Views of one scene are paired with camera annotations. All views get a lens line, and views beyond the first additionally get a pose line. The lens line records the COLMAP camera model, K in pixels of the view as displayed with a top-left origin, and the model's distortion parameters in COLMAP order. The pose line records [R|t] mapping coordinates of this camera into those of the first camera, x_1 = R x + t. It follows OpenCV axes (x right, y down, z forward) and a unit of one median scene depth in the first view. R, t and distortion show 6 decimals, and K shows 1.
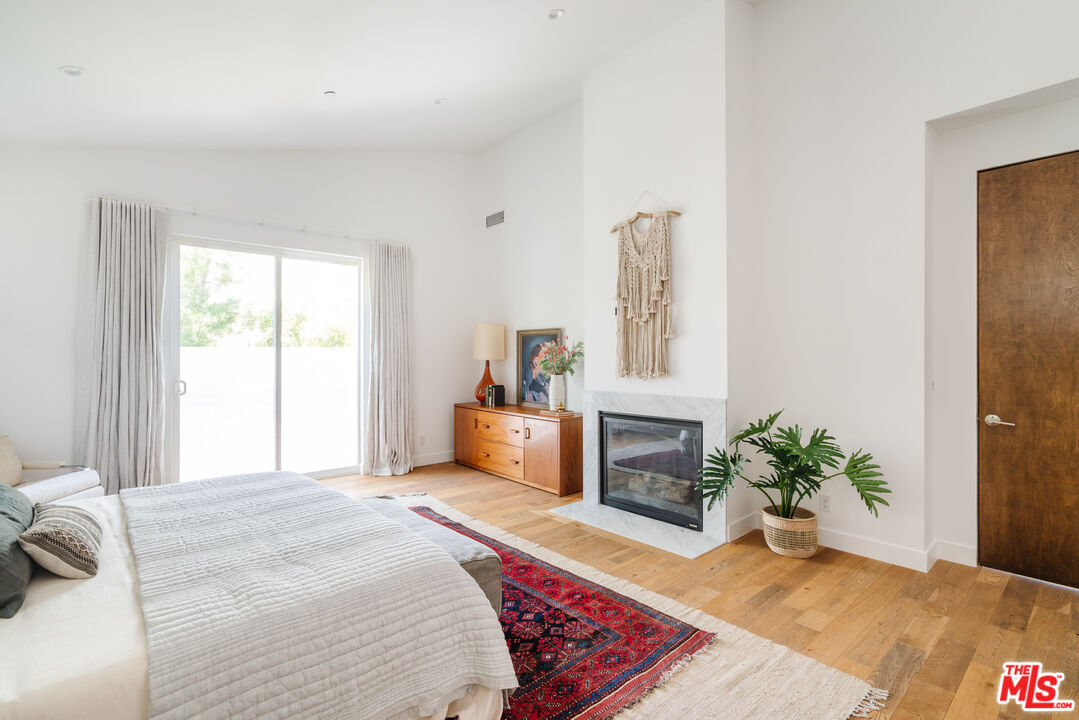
lens RADIAL K [[495.4, 0, 500.8], [0, 495.4, 359.3], [0, 0, 1]] dist [0.000695, 0.000144]
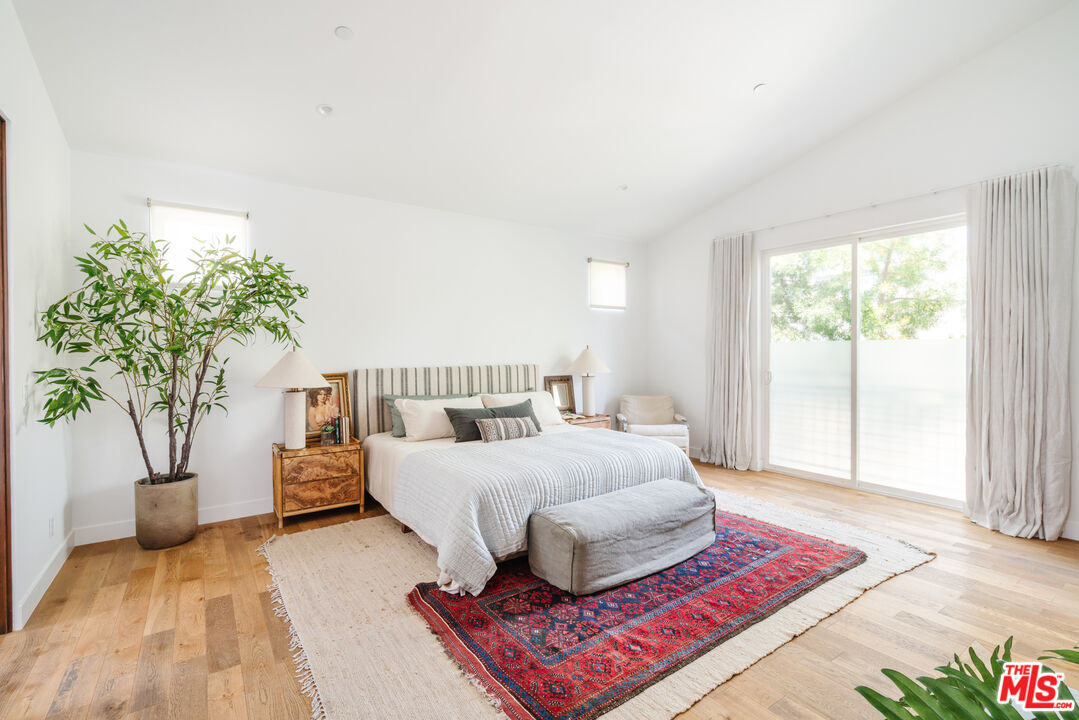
lens RADIAL K [[493.1, 0, 535.4], [0, 493.1, 358.2], [0, 0, 1]] dist [-0.000474, 0.000201]
pose [[-0.079393, 0.015716, -0.996720, 0.958050], [0.000322, 0.999876, 0.015741, -0.009340], [0.996843, 0.000929, -0.079388, 0.891882]]
